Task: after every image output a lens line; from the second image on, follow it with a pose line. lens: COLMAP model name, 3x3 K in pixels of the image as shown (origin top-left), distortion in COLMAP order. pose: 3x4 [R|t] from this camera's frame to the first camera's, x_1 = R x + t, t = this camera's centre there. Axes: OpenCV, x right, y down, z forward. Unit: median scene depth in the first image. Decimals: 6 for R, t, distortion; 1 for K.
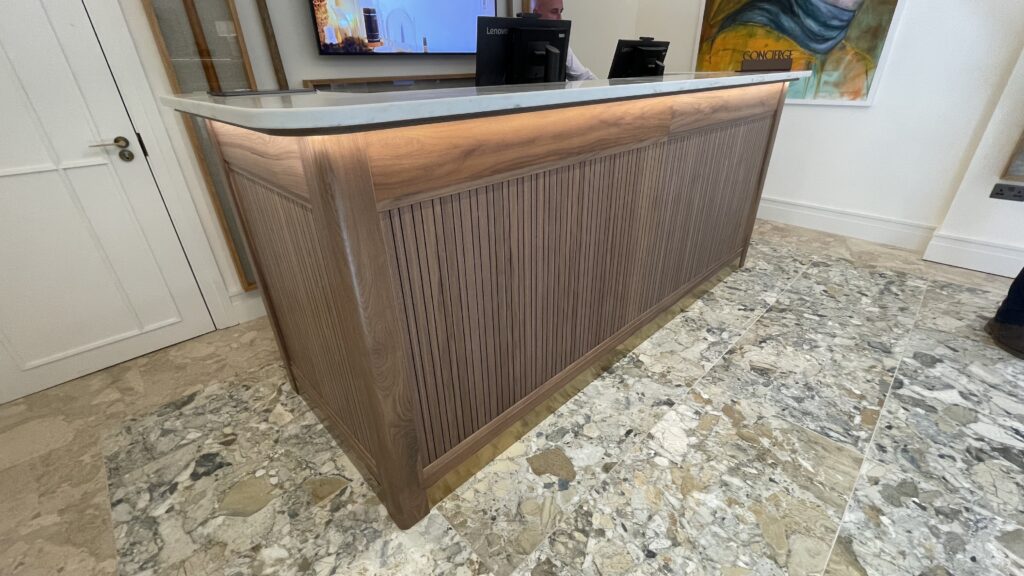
lens RADIAL K [[425.9, 0, 512.0], [0, 425.9, 288.0], [0, 0, 1]] dist [-0.001168, -0.000320]
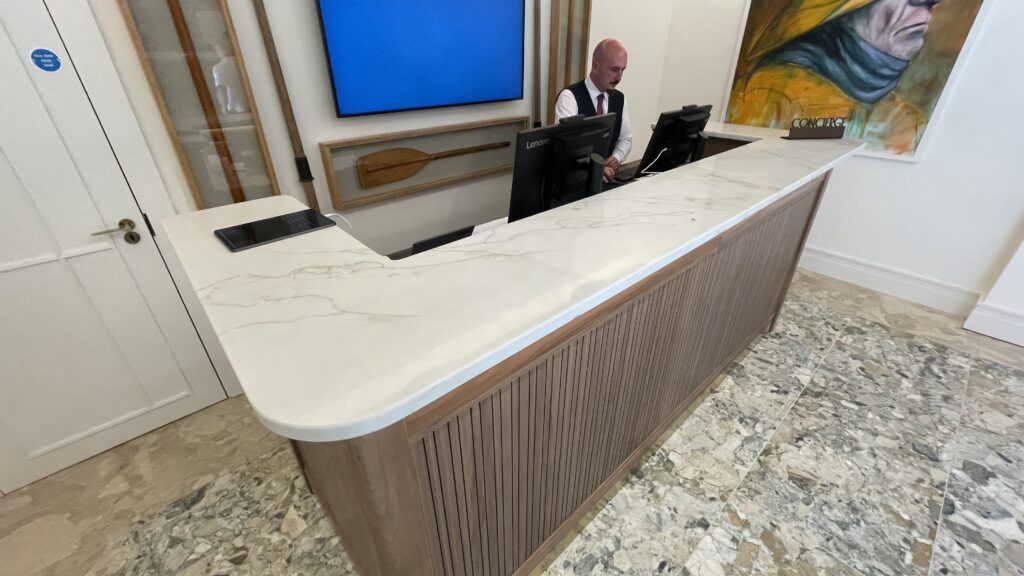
lens RADIAL K [[417.3, 0, 512.0], [0, 417.3, 288.0], [0, 0, 1]] dist [-0.002164, 0.000137]
pose [[0.999500, 0.028579, -0.013525, -0.051787], [-0.028016, 0.998801, 0.040136, -0.252291], [0.014656, -0.039737, 0.999103, 0.086945]]
